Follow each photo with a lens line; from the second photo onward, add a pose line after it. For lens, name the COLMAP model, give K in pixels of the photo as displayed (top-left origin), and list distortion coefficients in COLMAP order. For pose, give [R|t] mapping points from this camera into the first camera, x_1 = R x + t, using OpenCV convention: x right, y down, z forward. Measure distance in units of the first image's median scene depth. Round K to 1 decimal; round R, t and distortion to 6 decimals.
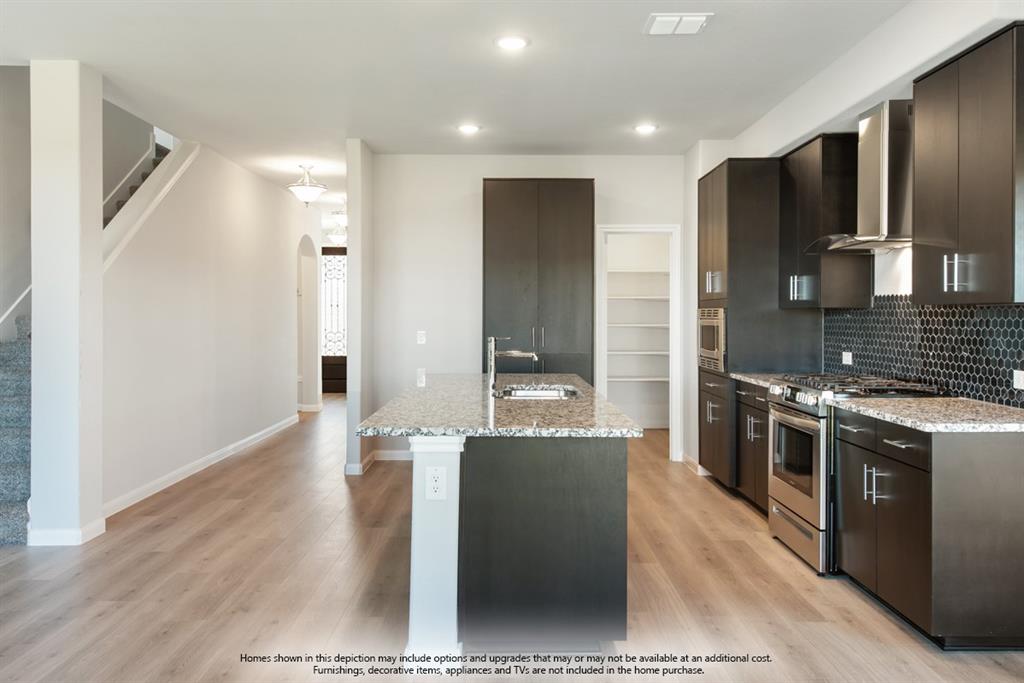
lens RADIAL K [[799.3, 0, 518.9], [0, 799.3, 318.6], [0, 0, 1]] dist [0.014833, 0.001631]
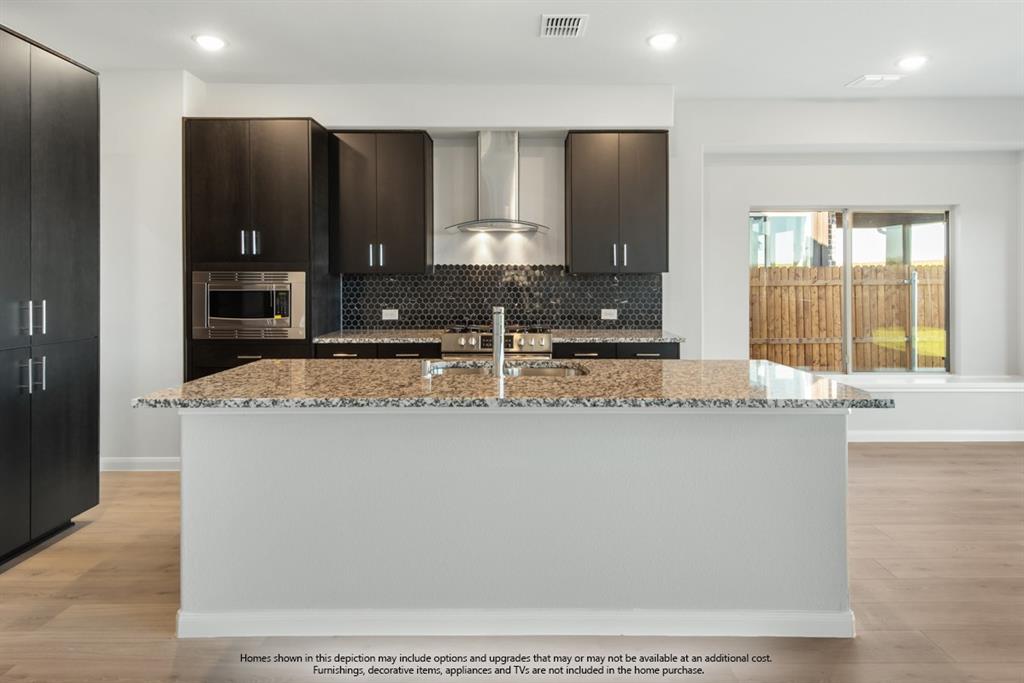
lens RADIAL K [[584.9, 0, 521.0], [0, 584.9, 284.9], [0, 0, 1]] dist [0.007683, -0.003268]
pose [[0.014093, -0.007368, 0.999874, -0.551770], [0.005677, 0.999957, 0.007288, -0.001568], [-0.999885, 0.005574, 0.014134, 0.896748]]
